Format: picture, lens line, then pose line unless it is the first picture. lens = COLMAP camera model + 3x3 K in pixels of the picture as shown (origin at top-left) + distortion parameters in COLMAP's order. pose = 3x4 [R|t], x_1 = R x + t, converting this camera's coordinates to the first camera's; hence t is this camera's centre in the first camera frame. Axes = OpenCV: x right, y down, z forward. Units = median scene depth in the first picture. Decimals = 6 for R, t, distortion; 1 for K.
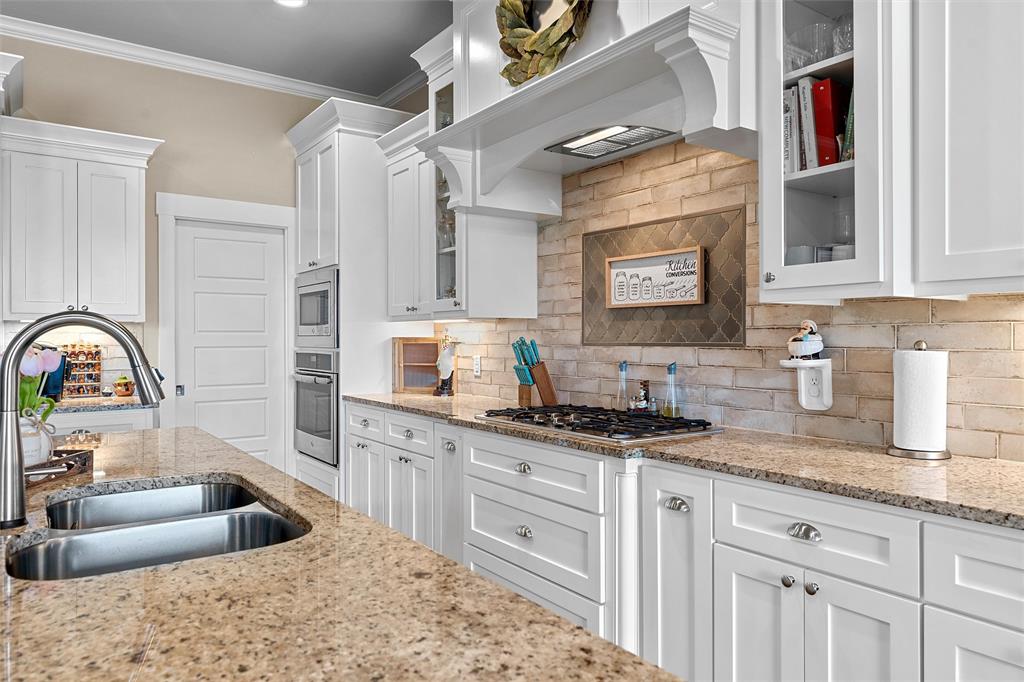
lens RADIAL K [[679.2, 0, 512.3], [0, 679.2, 337.0], [0, 0, 1]] dist [0.006408, 0.000730]
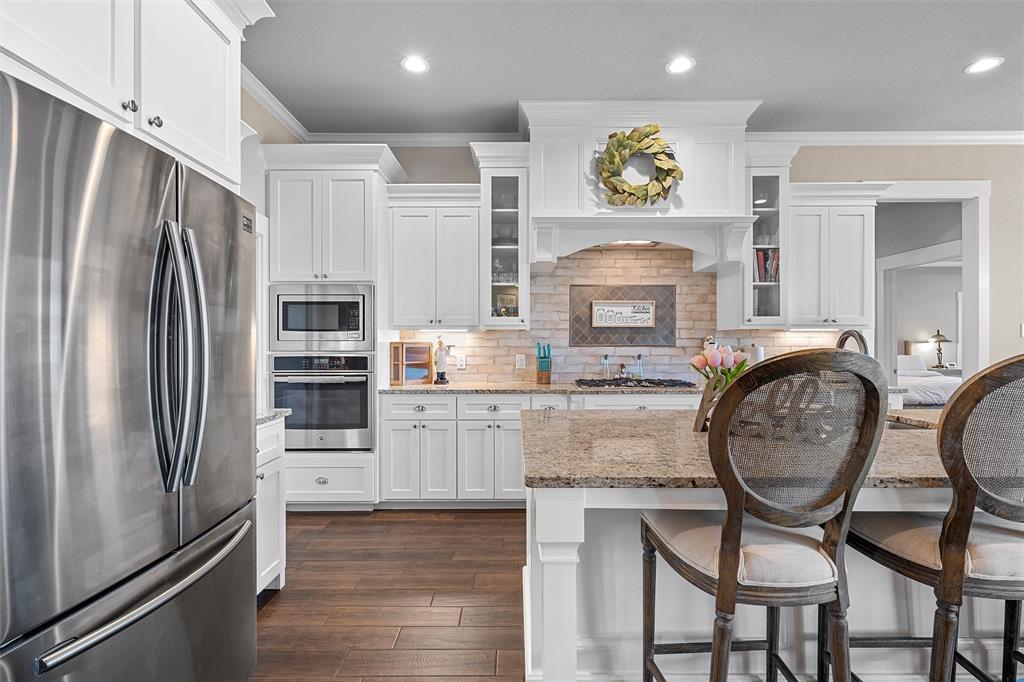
lens RADIAL K [[471.9, 0, 513.1], [0, 471.9, 345.3], [0, 0, 1]] dist [0.003282, 0.000183]
pose [[0.578046, -0.003373, 0.815997, -1.094541], [-0.001191, 0.999987, 0.004977, 0.002577], [-0.816003, -0.003849, 0.578035, 0.437866]]
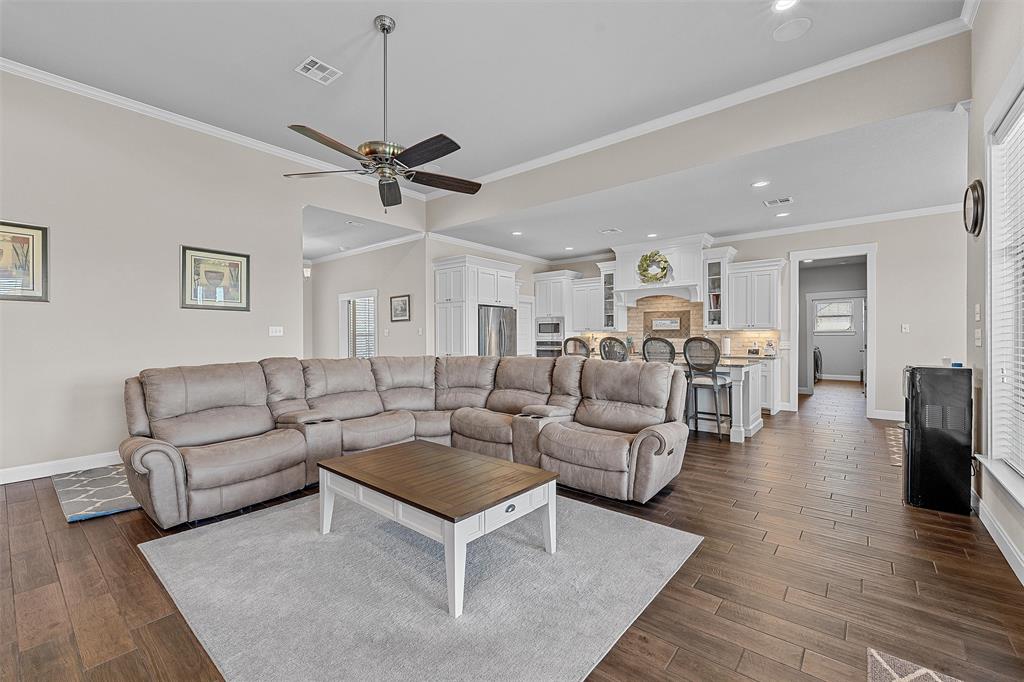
lens RADIAL K [[424.6, 0, 509.4], [0, 424.6, 339.4], [0, 0, 1]] dist [-0.001845, 0.000440]
pose [[0.965635, -0.001135, 0.259901, -1.524313], [0.000108, 0.999992, 0.003967, 0.009611], [-0.259903, -0.003803, 0.965627, -1.469049]]
